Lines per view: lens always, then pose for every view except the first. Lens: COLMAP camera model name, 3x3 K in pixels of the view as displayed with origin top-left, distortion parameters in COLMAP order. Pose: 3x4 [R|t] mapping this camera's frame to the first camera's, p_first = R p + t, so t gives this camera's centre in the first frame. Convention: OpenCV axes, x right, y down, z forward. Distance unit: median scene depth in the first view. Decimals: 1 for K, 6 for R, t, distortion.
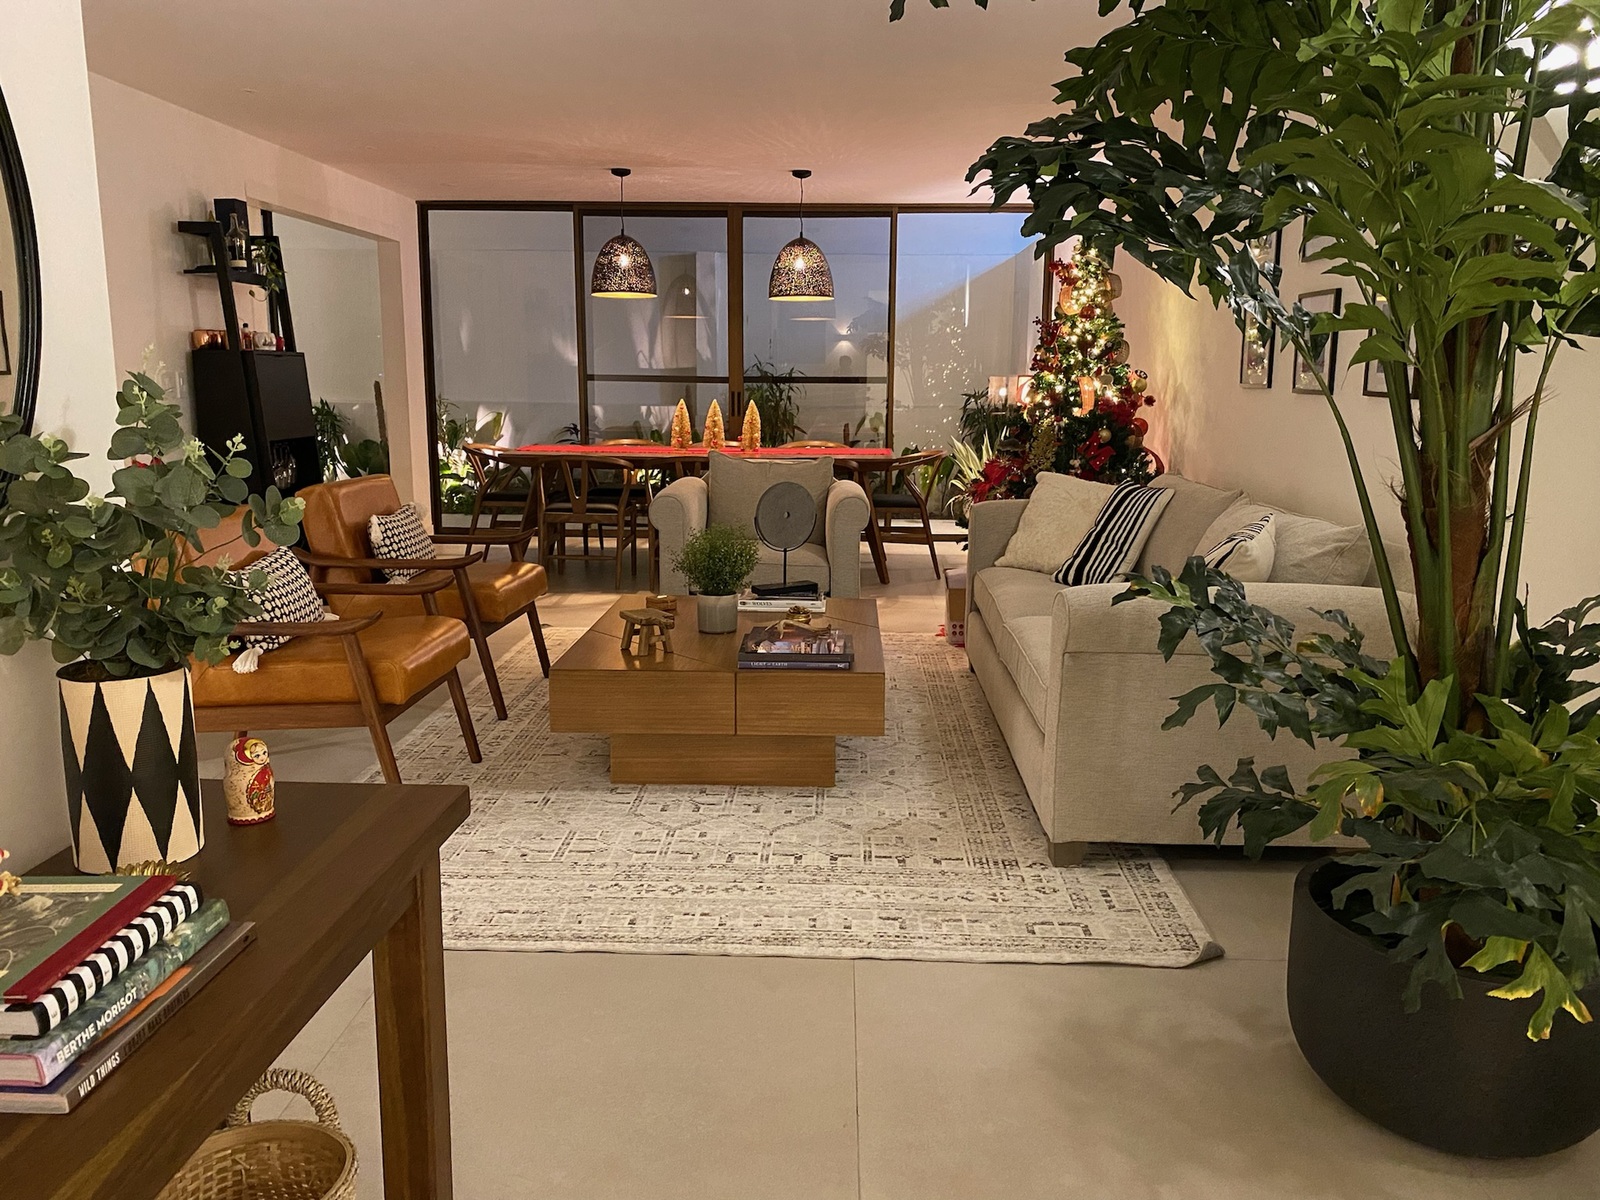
lens RADIAL K [[1207.5, 0, 800.0], [0, 1207.5, 600.0], [0, 0, 1]] dist [-0.001156, -0.002482]
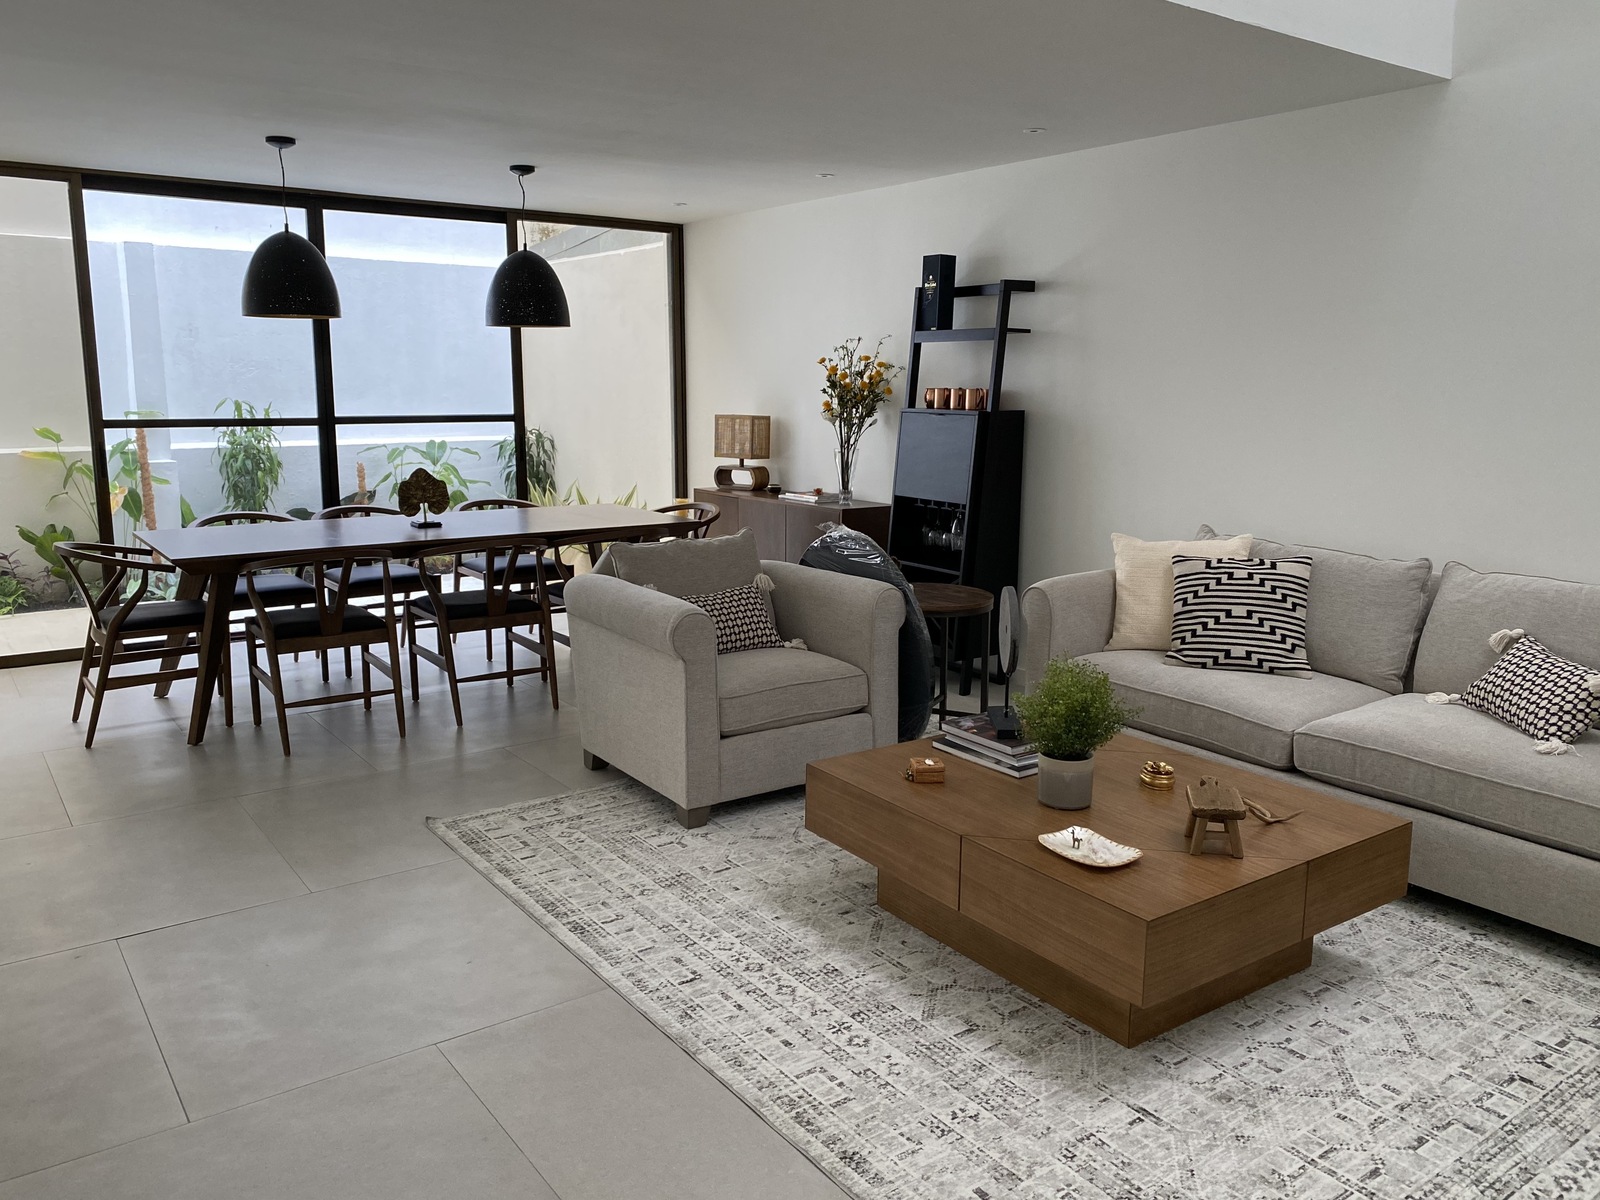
lens RADIAL K [[1207.5, 0, 800.0], [0, 1207.5, 600.0], [0, 0, 1]] dist [-0.001156, -0.002482]
pose [[0.784790, -0.115074, 0.608985, -0.785754], [0.111436, 0.992797, 0.043995, -0.189253], [-0.609662, 0.033336, 0.791960, 0.578185]]
